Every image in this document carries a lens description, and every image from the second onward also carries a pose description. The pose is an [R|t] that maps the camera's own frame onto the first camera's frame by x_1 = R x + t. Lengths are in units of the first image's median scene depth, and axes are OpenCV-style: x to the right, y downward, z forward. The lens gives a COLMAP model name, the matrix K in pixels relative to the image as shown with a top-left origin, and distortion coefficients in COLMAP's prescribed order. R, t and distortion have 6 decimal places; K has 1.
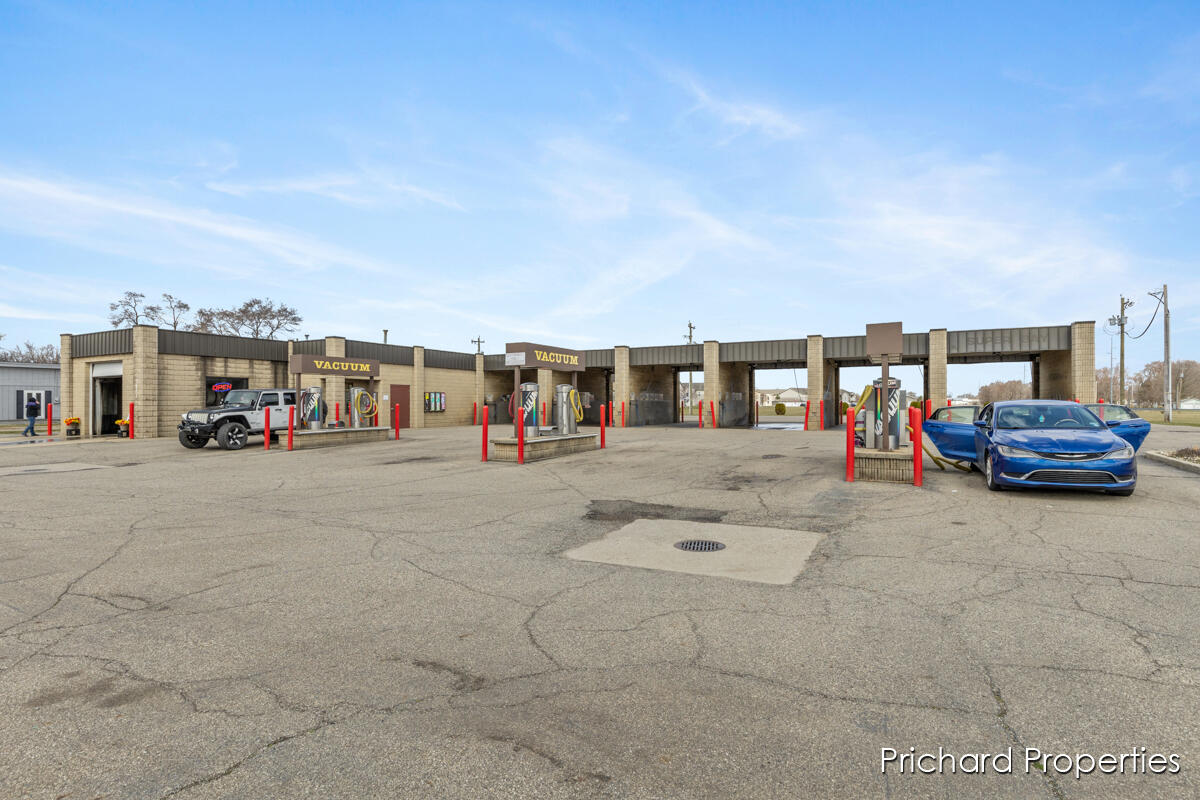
lens RADIAL K [[600.0, 0, 600.0], [0, 600.0, 400.0], [0, 0, 1]] dist [-0.001340, -0.000003]
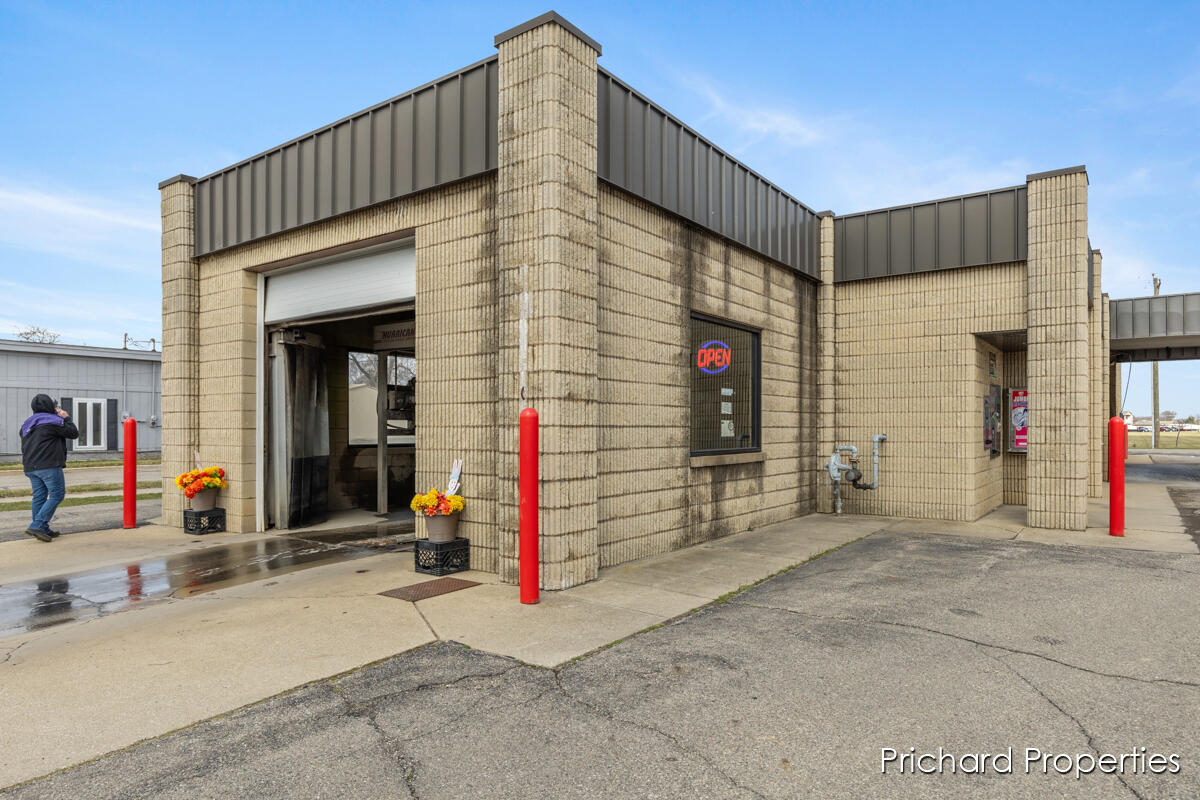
lens RADIAL K [[732.5, 0, 598.6], [0, 732.5, 424.2], [0, 0, 1]] dist [-0.000224, -0.000191]
pose [[0.988278, 0.003698, -0.152617, -0.637084], [-0.003141, 0.999987, 0.003892, 0.006847], [0.152630, -0.003367, 0.988278, 0.682275]]
